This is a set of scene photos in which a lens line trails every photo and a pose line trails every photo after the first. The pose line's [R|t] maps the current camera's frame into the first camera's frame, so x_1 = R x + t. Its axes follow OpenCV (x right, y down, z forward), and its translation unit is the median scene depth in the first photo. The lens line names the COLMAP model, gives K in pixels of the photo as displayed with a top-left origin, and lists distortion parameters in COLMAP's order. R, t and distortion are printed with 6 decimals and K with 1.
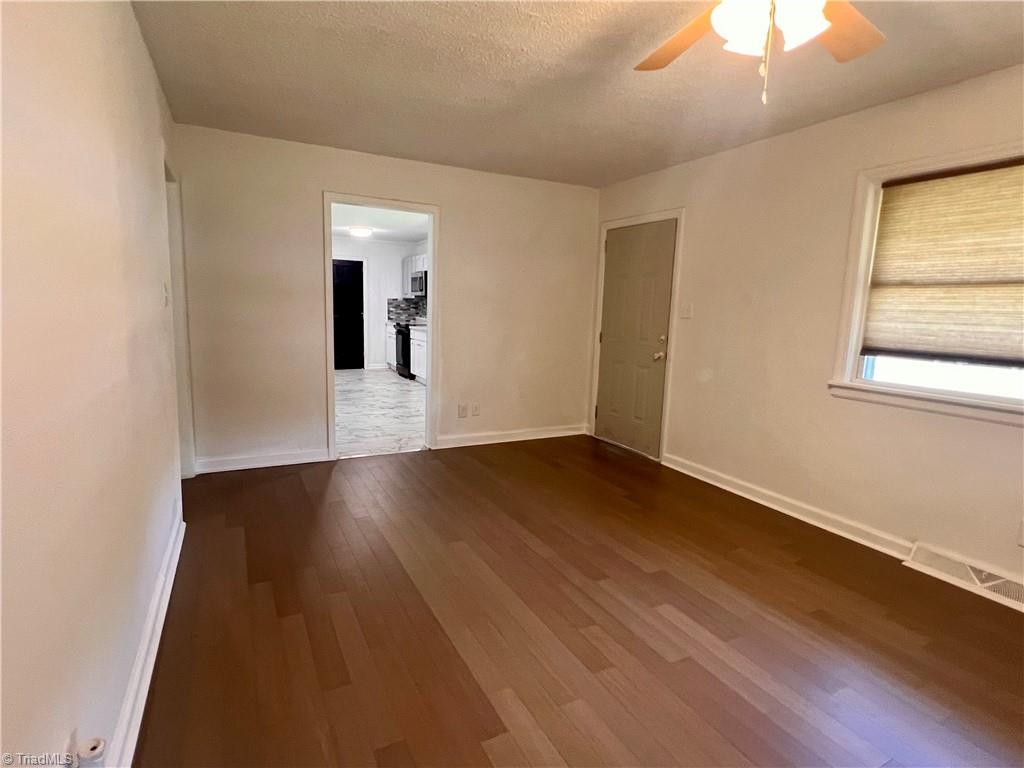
lens RADIAL K [[525.1, 0, 512.0], [0, 525.1, 384.0], [0, 0, 1]] dist [0.000779, 0.000625]
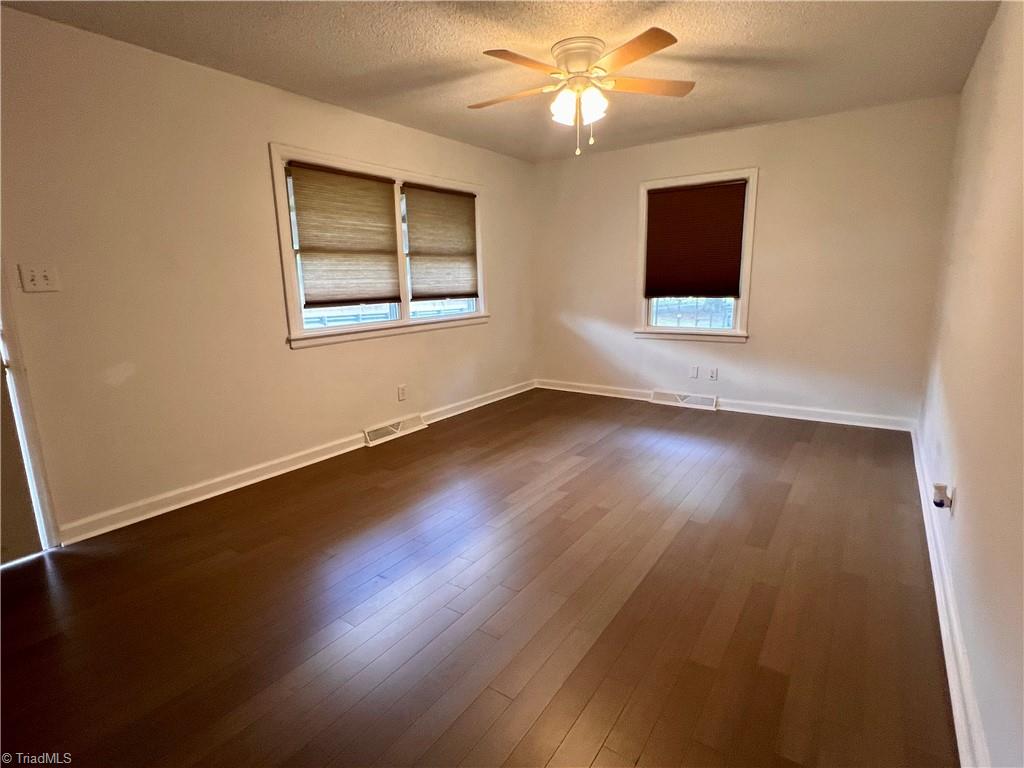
lens RADIAL K [[525.1, 0, 512.0], [0, 525.1, 384.0], [0, 0, 1]] dist [0.000779, 0.000625]
pose [[-0.458784, -0.207073, 0.864082, -0.672346], [0.131606, 0.945904, 0.296557, -0.205596], [-0.878747, 0.249774, -0.406713, 1.234805]]
